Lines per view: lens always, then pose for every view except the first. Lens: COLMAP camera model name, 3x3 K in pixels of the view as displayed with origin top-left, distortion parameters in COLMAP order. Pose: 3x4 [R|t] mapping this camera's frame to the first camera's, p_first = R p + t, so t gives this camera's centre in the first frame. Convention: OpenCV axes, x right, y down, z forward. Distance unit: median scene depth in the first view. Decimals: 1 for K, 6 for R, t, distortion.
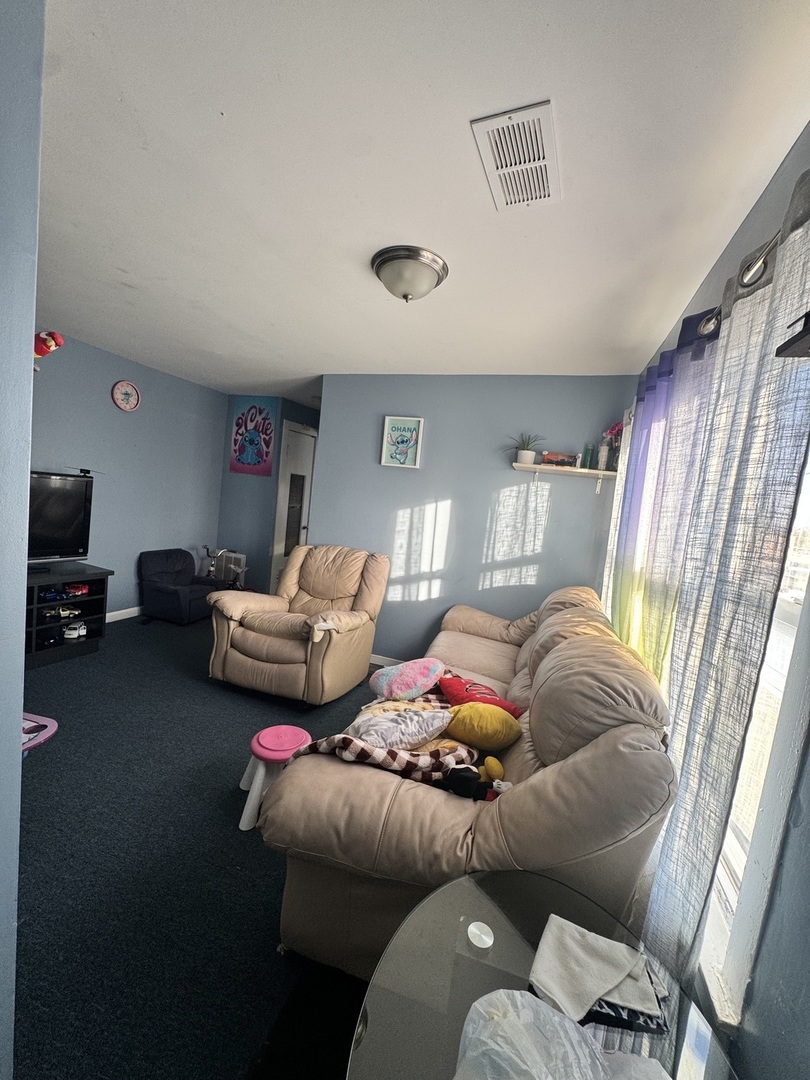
lens RADIAL K [[429.4, 0, 406.0], [0, 429.4, 541.3], [0, 0, 1]] dist [-0.002017, -0.000070]
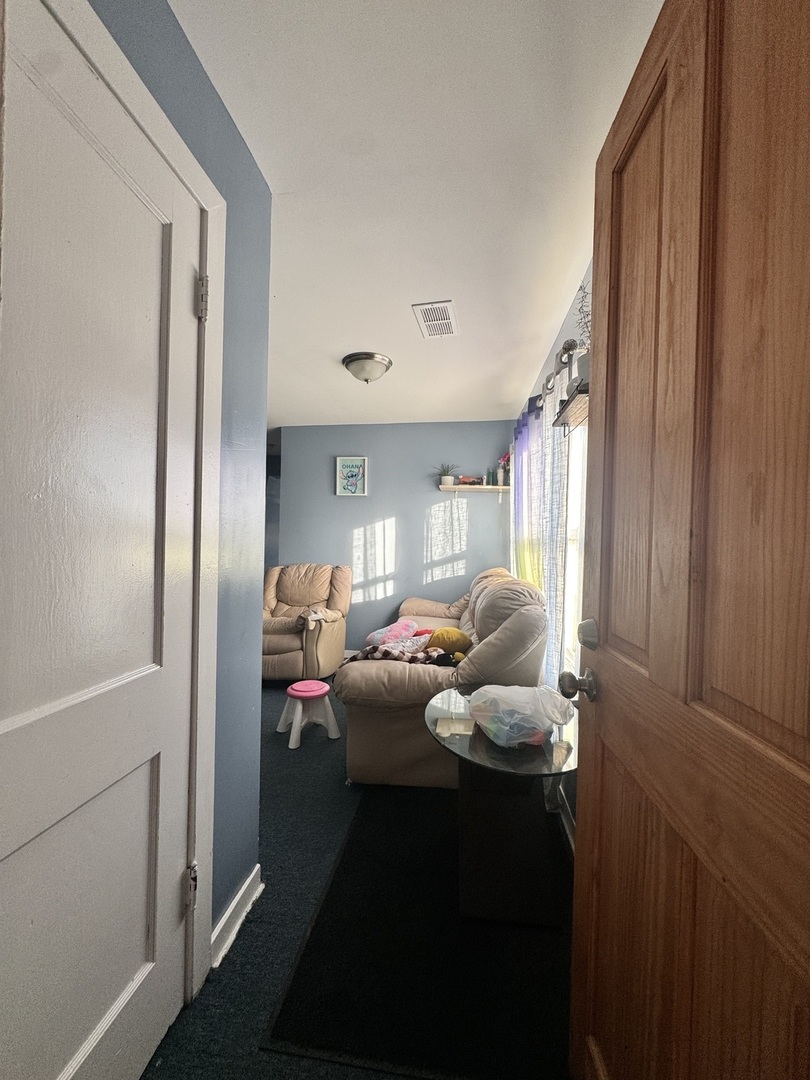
lens RADIAL K [[429.4, 0, 404.4], [0, 429.4, 539.9], [0, 0, 1]] dist [-0.002017, -0.000070]
pose [[0.978308, -0.091184, 0.186005, -0.140052], [0.106666, 0.991464, -0.074975, 0.086971], [-0.177581, 0.093189, 0.979684, -0.328723]]
